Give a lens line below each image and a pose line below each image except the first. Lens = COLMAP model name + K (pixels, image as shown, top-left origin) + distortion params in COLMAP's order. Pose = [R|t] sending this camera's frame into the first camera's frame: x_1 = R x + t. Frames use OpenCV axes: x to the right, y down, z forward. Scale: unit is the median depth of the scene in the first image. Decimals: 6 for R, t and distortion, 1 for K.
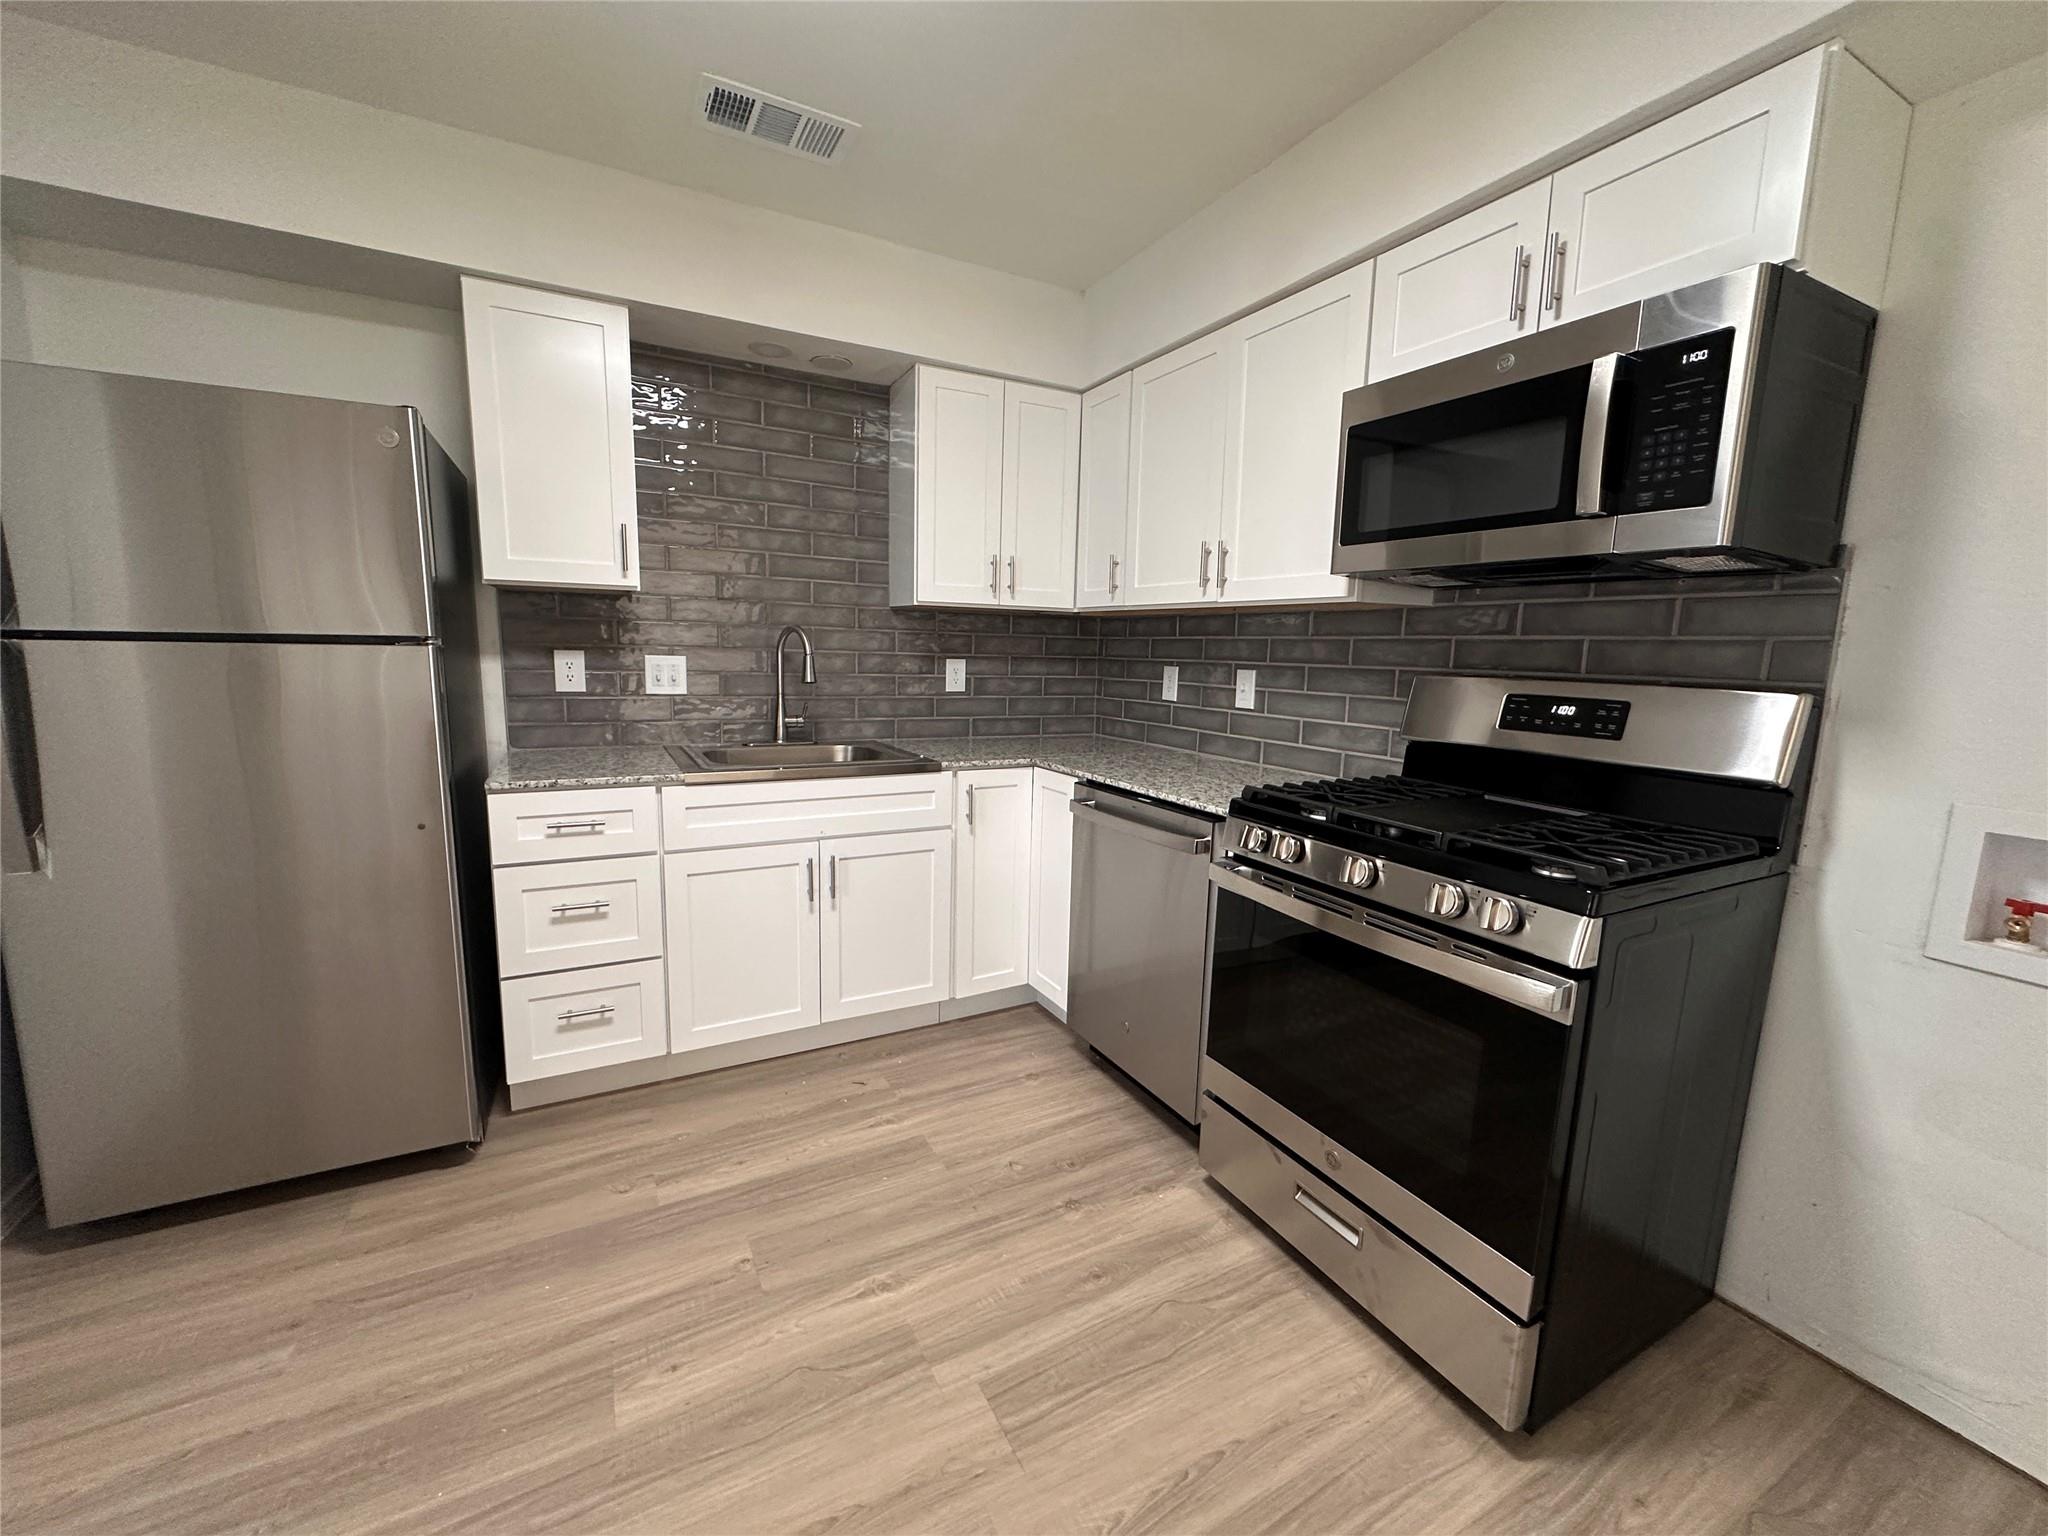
lens RADIAL K [[822.4, 0, 1020.6], [0, 822.4, 769.4], [0, 0, 1]] dist [-0.000816, -0.000076]
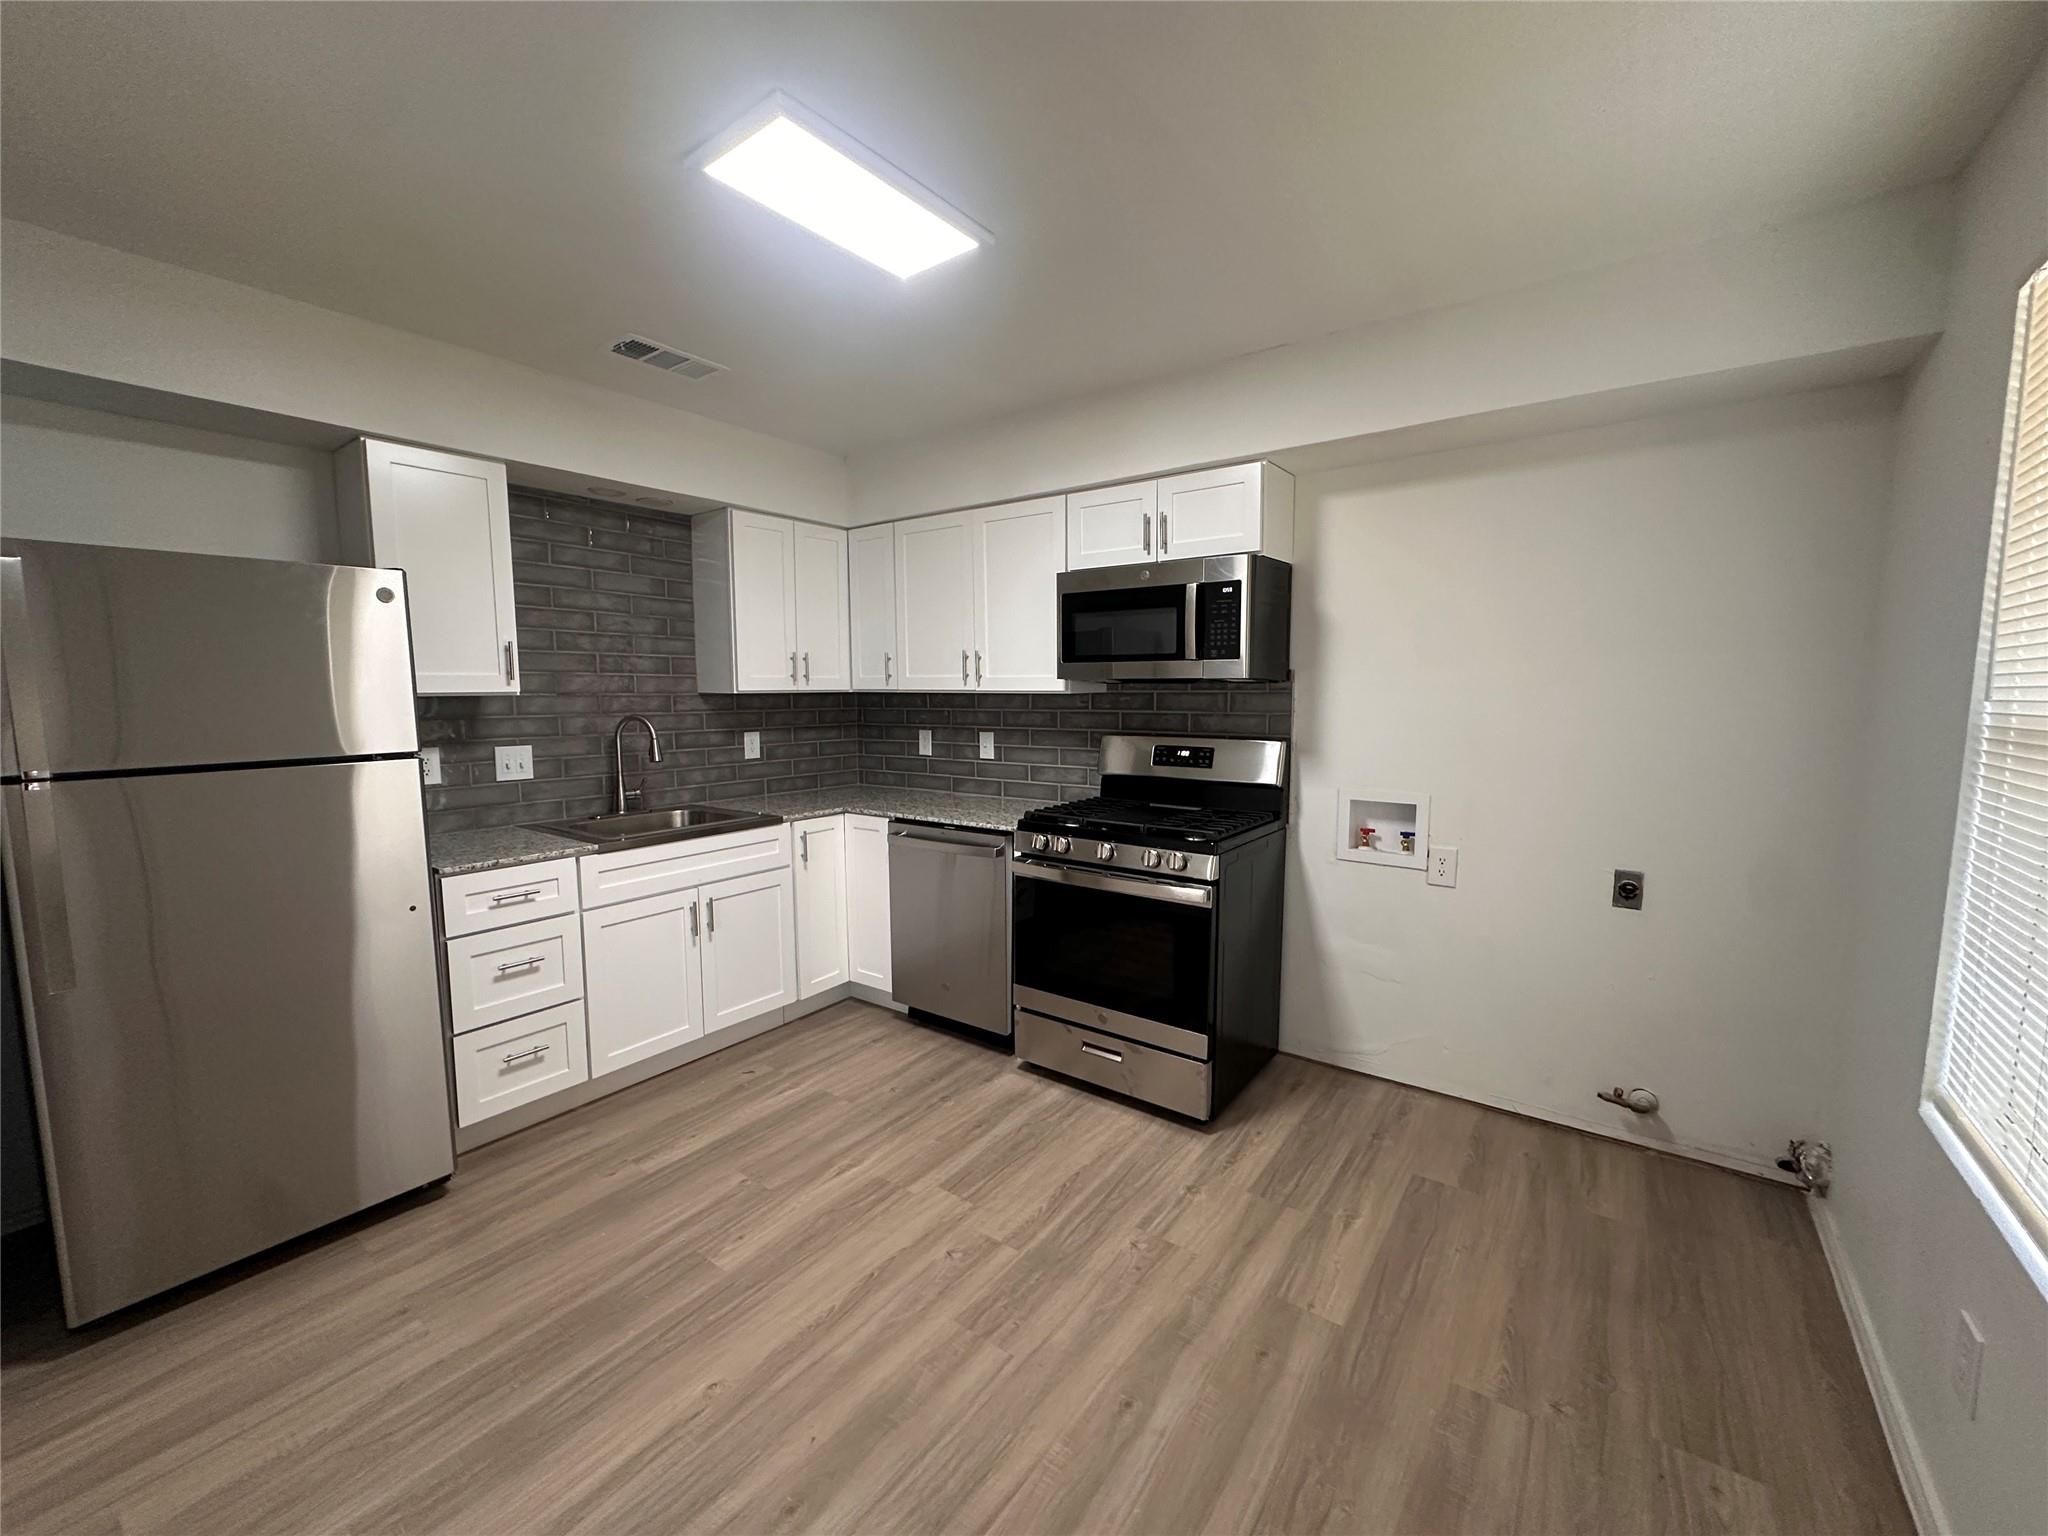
lens RADIAL K [[822.4, 0, 1025.9], [0, 822.4, 772.3], [0, 0, 1]] dist [-0.000816, -0.000076]
pose [[0.901209, -0.073151, 0.427166, -0.421770], [0.090743, 0.995654, -0.020940, -0.022391], [-0.423778, 0.057633, 0.903931, -0.481271]]
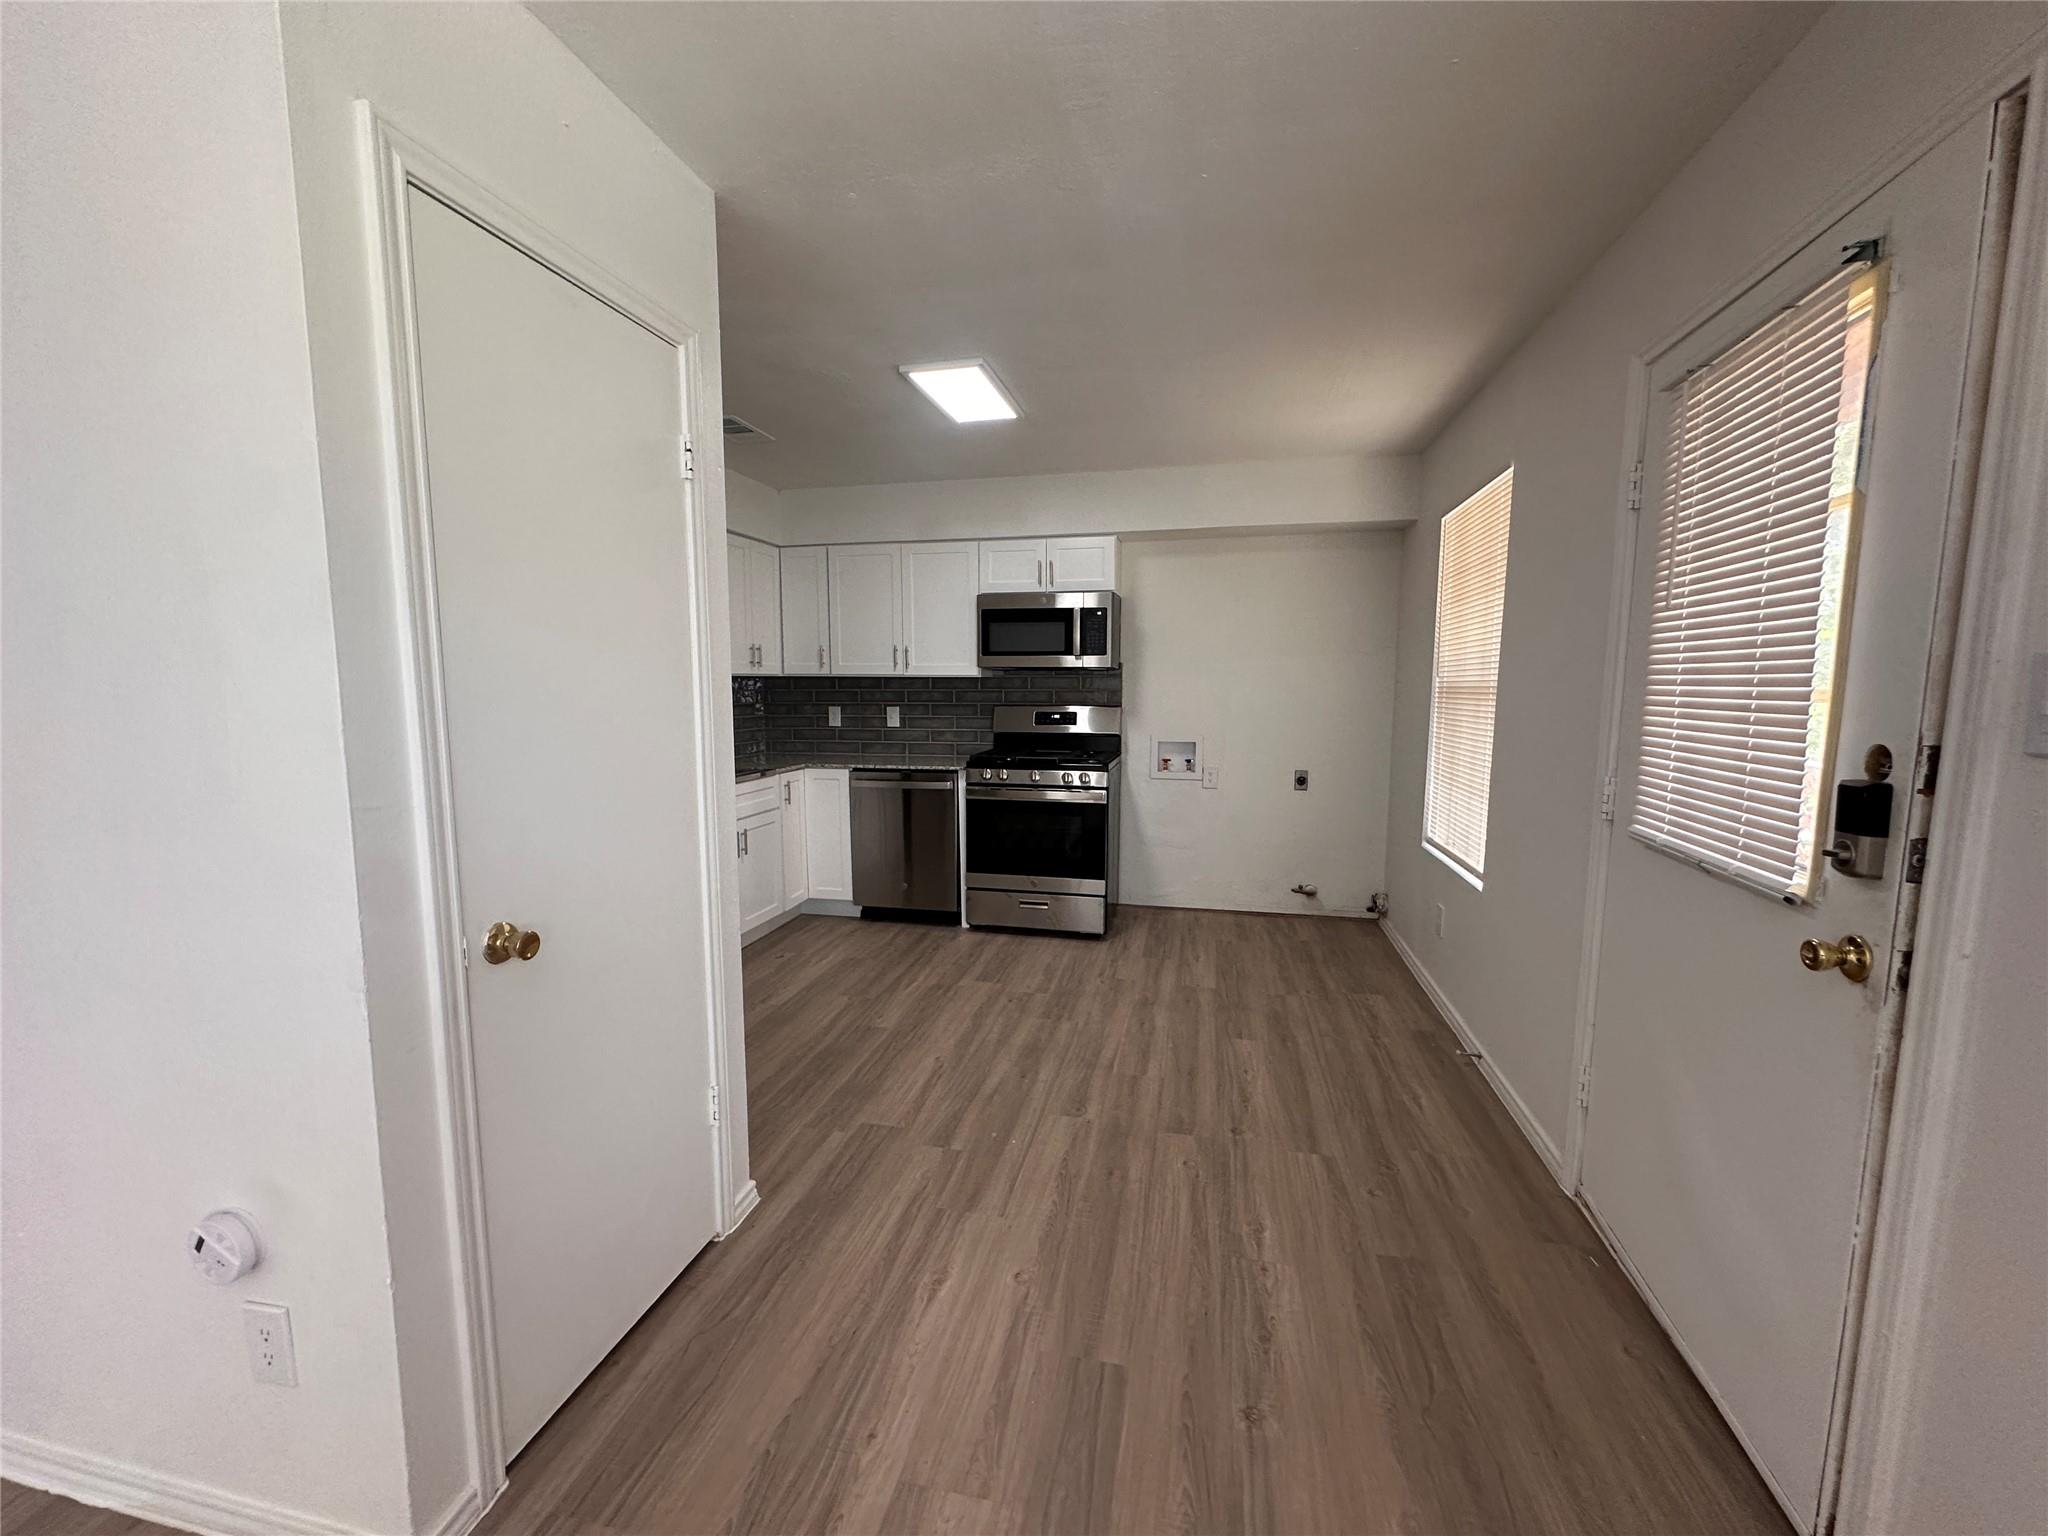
lens RADIAL K [[822.4, 0, 1030.0], [0, 822.4, 774.0], [0, 0, 1]] dist [-0.000816, -0.000076]
pose [[0.650222, -0.111382, 0.751535, -1.462132], [0.128935, 0.991024, 0.035322, 0.011796], [-0.748723, 0.073932, 0.658747, -0.732066]]
